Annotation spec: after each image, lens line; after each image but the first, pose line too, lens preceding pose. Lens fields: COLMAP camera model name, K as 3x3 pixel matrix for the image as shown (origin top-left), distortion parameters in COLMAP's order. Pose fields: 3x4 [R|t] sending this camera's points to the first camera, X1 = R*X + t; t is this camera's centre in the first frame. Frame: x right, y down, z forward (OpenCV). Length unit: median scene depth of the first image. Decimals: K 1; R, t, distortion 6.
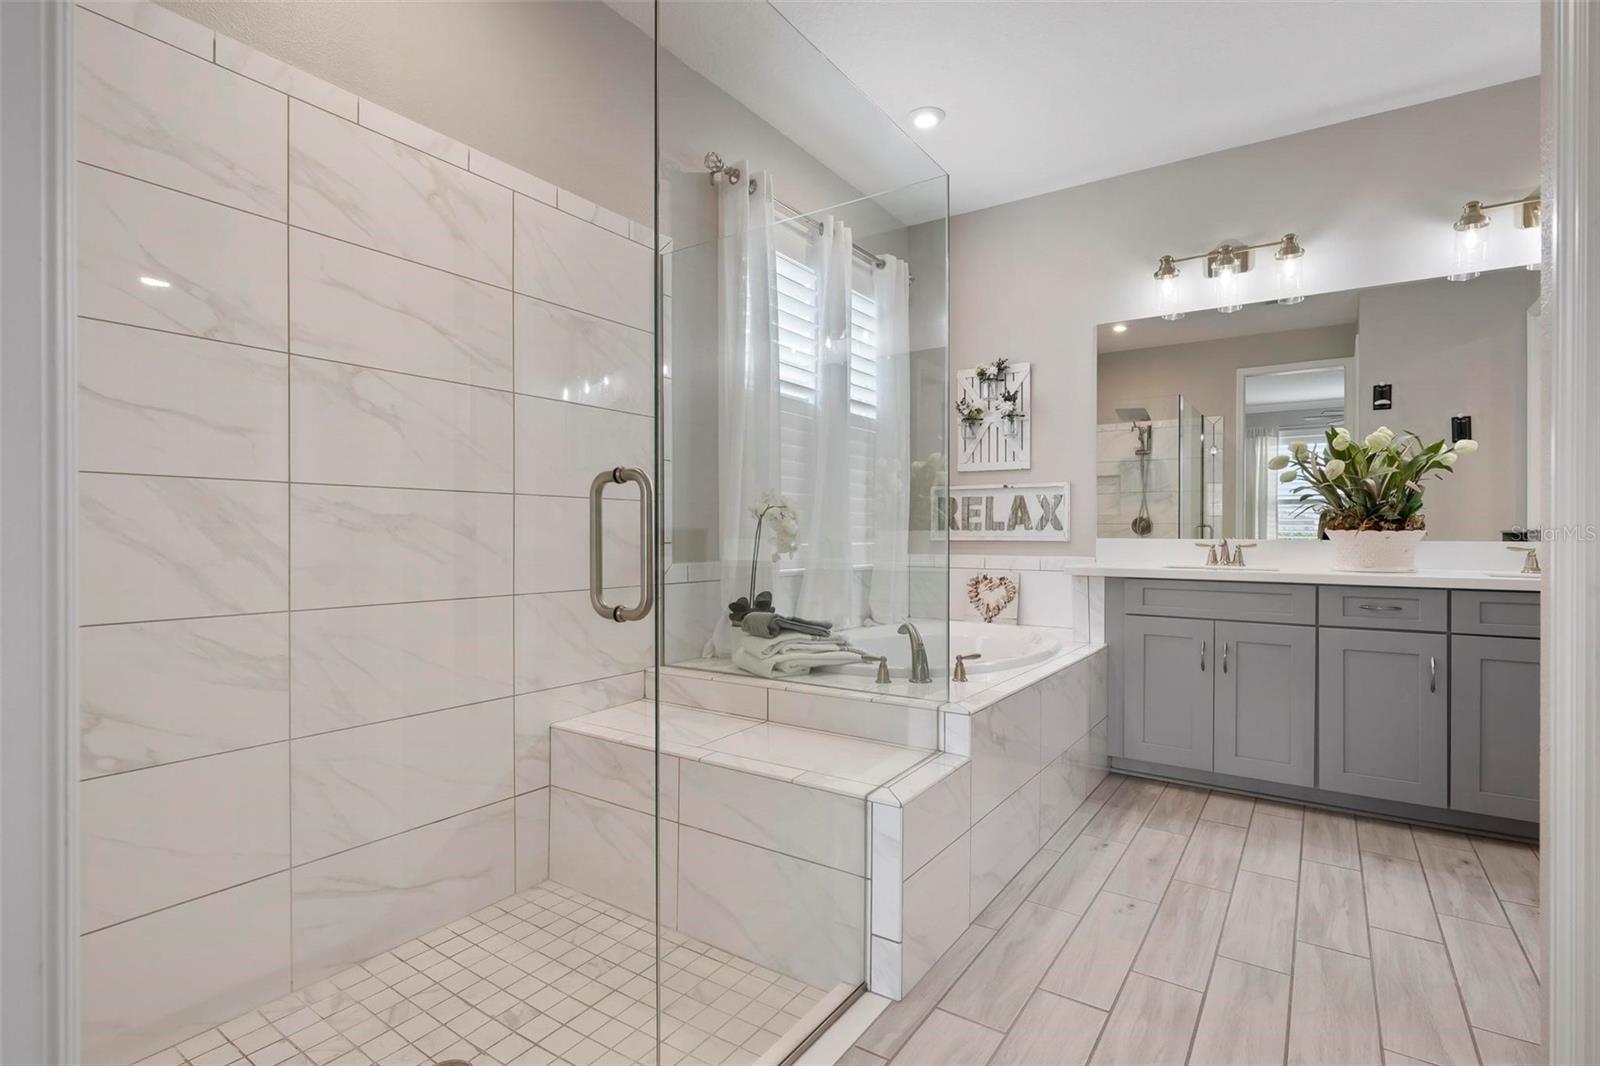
lens RADIAL K [[776.4, 0, 800.0], [0, 776.4, 533.0], [0, 0, 1]] dist [-0.002218, 0.000133]
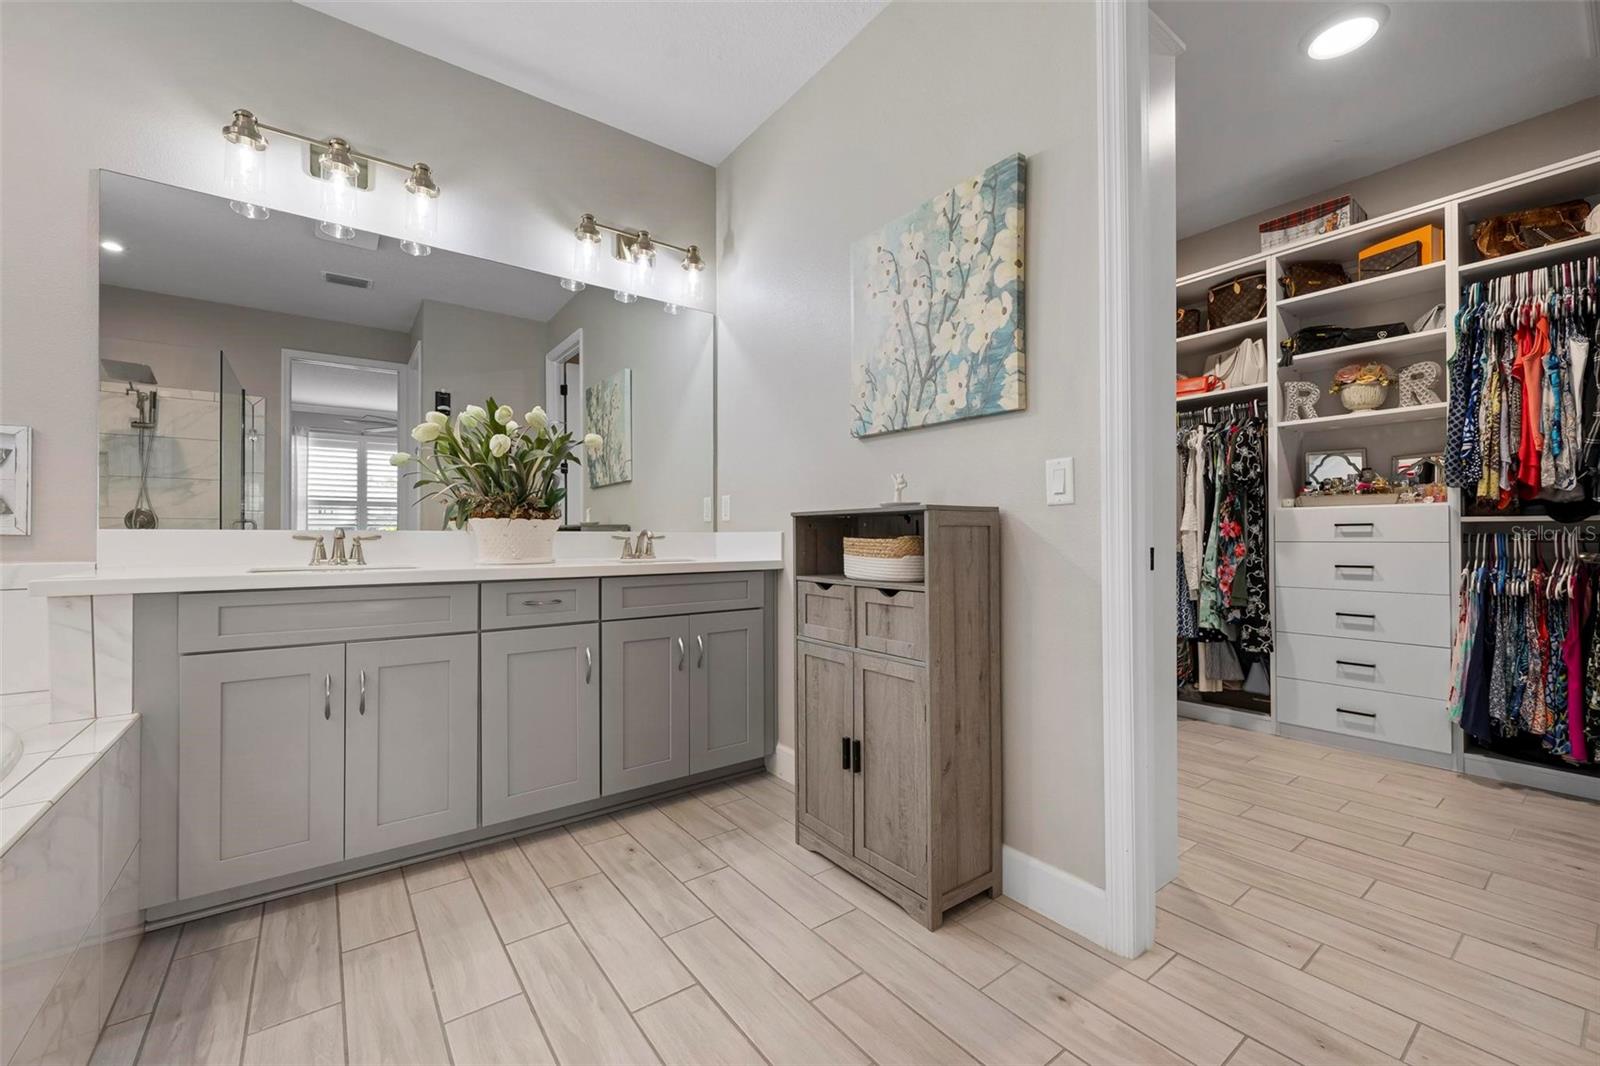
lens RADIAL K [[644.4, 0, 800.4], [0, 644.4, 531.6], [0, 0, 1]] dist [0.000320, -0.000017]
pose [[0.324578, 0.002448, 0.945856, 0.108450], [0.002950, 0.999989, -0.003600, 0.014101], [-0.945854, 0.003959, 0.324567, 0.394236]]
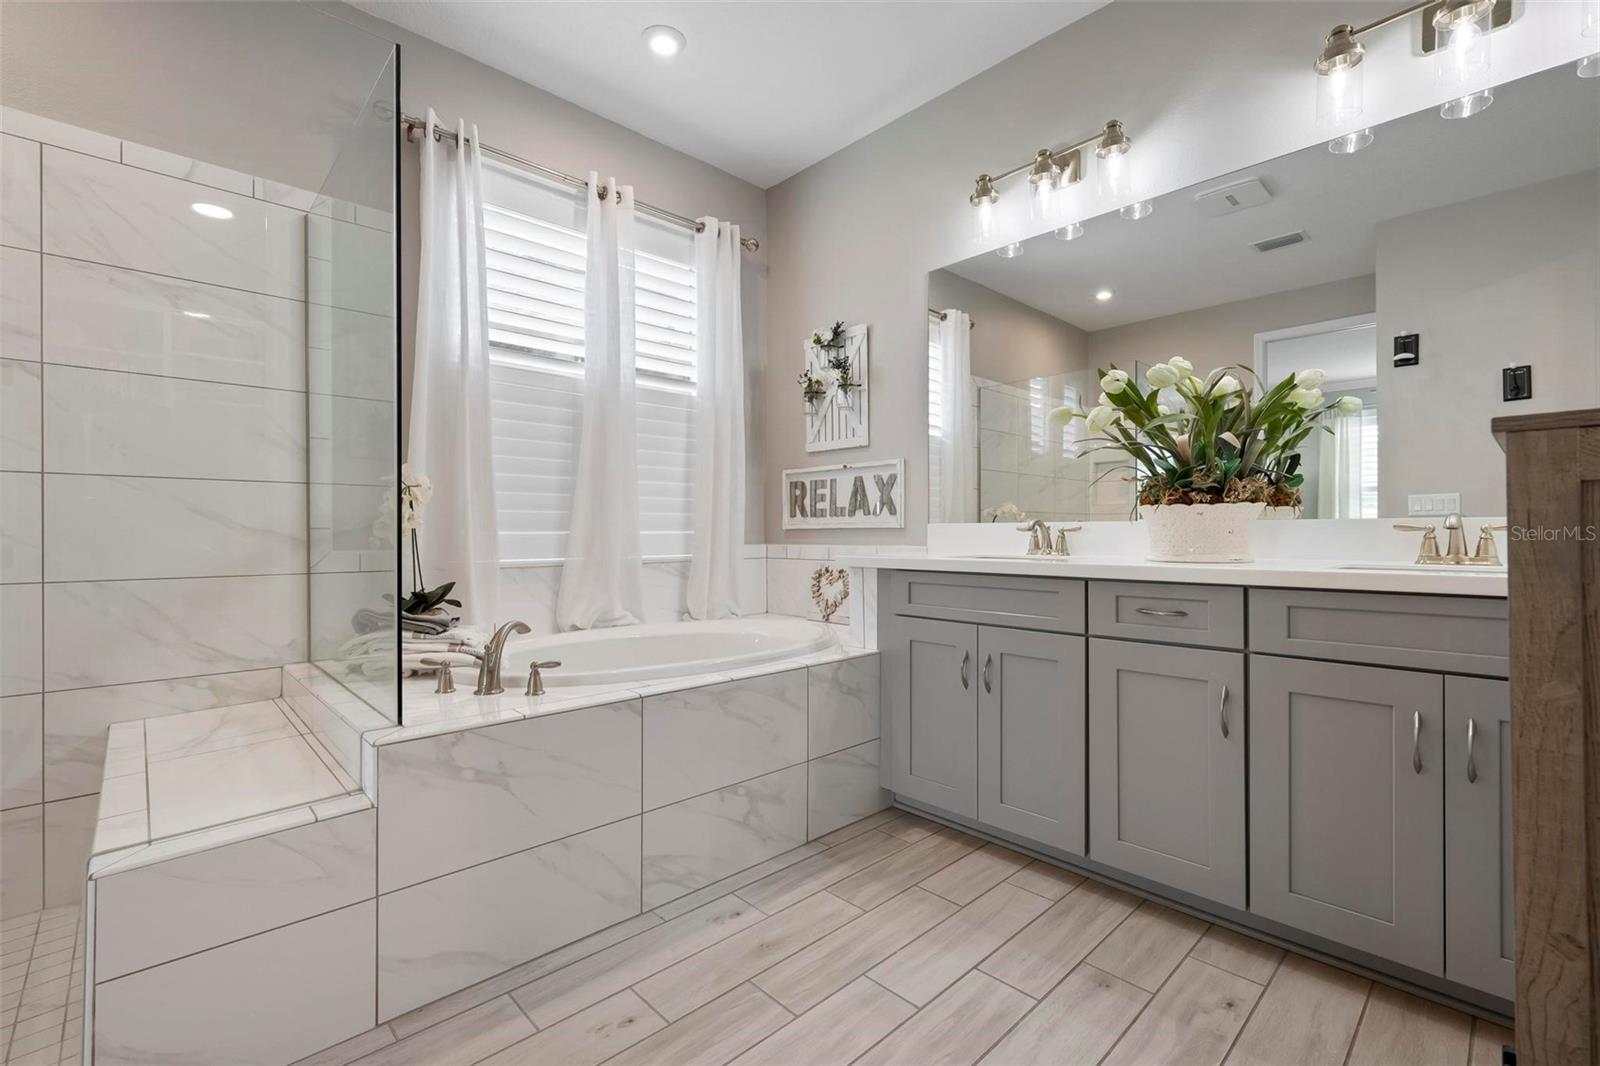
lens RADIAL K [[699.7, 0, 805.9], [0, 699.7, 532.9], [0, 0, 1]] dist [-0.000738, -0.000415]
pose [[0.978334, -0.006683, -0.206924, 0.478829], [0.006672, 0.999977, -0.000752, 0.019221], [0.206924, -0.000645, 0.978357, 0.263885]]
